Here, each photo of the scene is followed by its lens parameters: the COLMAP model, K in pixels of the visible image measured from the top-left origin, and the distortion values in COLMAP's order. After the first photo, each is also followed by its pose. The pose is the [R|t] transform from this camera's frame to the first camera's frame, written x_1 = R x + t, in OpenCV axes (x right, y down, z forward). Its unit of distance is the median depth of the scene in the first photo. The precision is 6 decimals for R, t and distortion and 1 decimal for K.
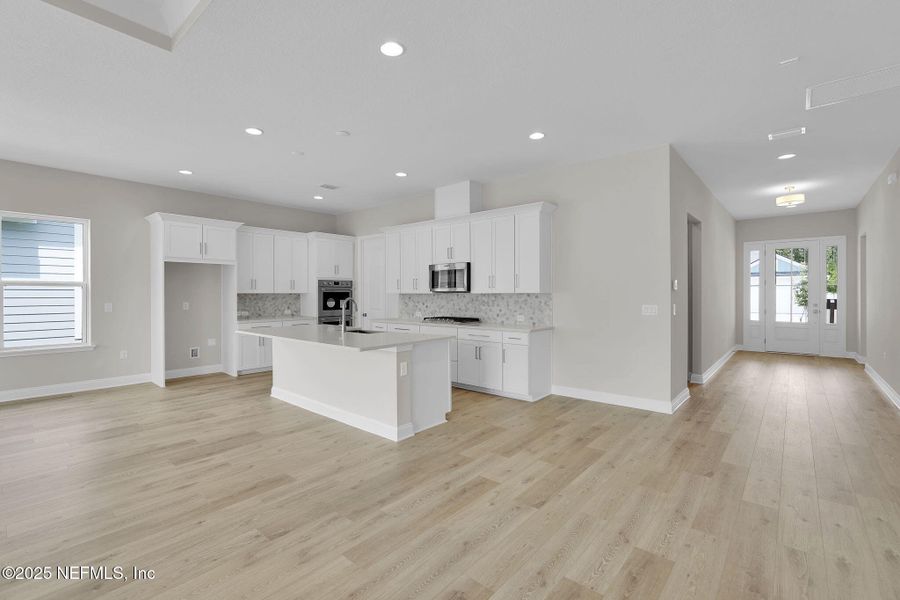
lens RADIAL K [[406.0, 0, 445.0], [0, 406.0, 298.7], [0, 0, 1]] dist [-0.009285, 0.004287]
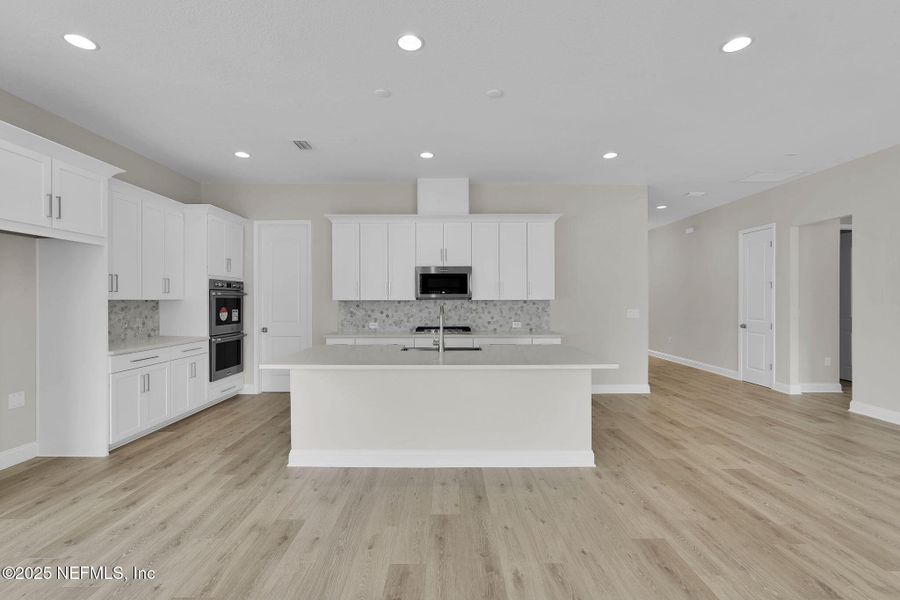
lens RADIAL K [[406.0, 0, 444.4], [0, 406.0, 304.4], [0, 0, 1]] dist [-0.009285, 0.004287]
pose [[0.749621, -0.005473, 0.661844, -0.605854], [0.008156, 0.999966, -0.000968, -0.002918], [-0.661817, 0.006124, 0.749641, 0.350956]]
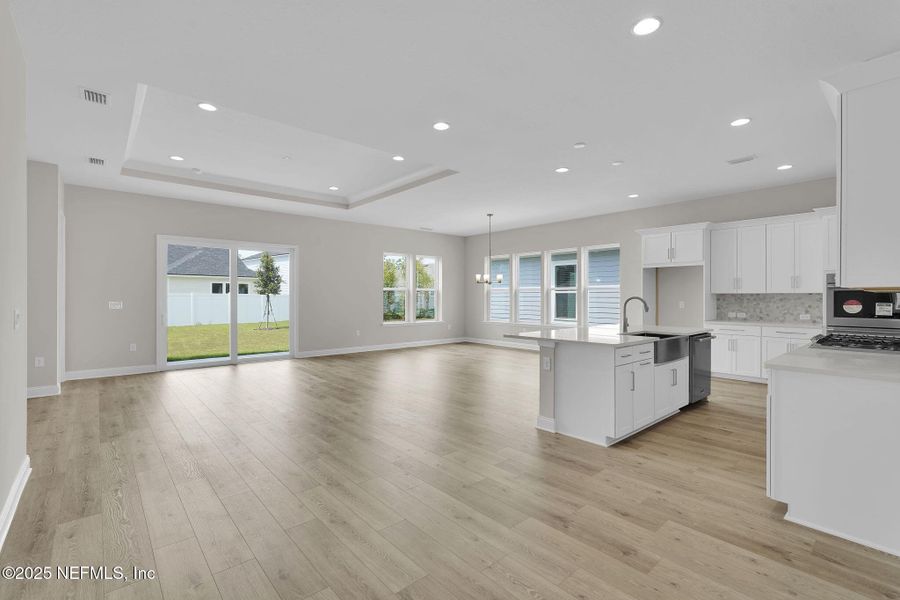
lens RADIAL K [[406.0, 0, 455.6], [0, 406.0, 293.5], [0, 0, 1]] dist [-0.009285, 0.004287]
pose [[-0.124129, -0.006096, -0.992247, 0.626564], [-0.014190, 0.999890, -0.004368, 0.000745], [0.992165, 0.013538, -0.124202, 0.582112]]
